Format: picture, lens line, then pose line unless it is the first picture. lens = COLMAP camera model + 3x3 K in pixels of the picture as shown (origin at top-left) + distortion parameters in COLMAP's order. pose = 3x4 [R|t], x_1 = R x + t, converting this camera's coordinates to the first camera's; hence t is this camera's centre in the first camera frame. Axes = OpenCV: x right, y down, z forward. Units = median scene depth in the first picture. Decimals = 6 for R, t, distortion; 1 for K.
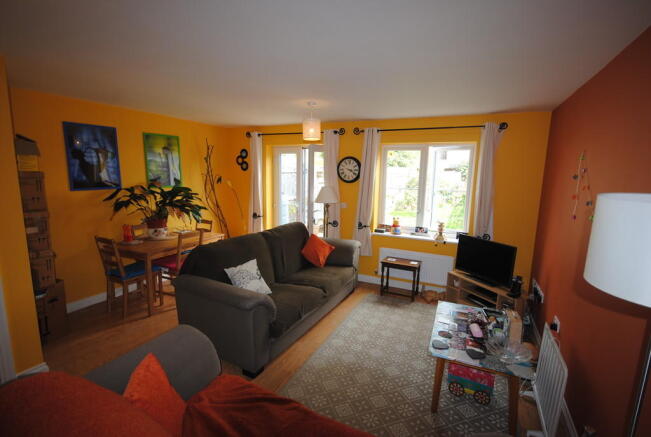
lens RADIAL K [[301.7, 0, 325.4], [0, 301.7, 219.0], [0, 0, 1]] dist [0.003831, 0.000342]
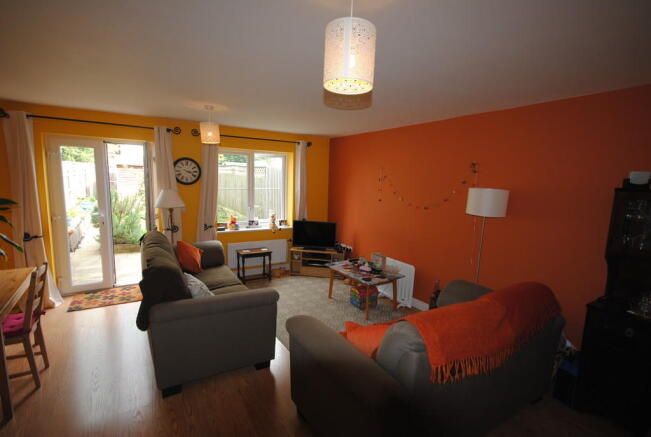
lens RADIAL K [[301.7, 0, 326.3], [0, 301.7, 220.1], [0, 0, 1]] dist [0.003831, 0.000342]
pose [[0.548371, -0.122173, 0.827262, -0.509936], [0.111318, 0.991131, 0.072585, -0.029304], [-0.828793, 0.052285, 0.557107, 0.100900]]
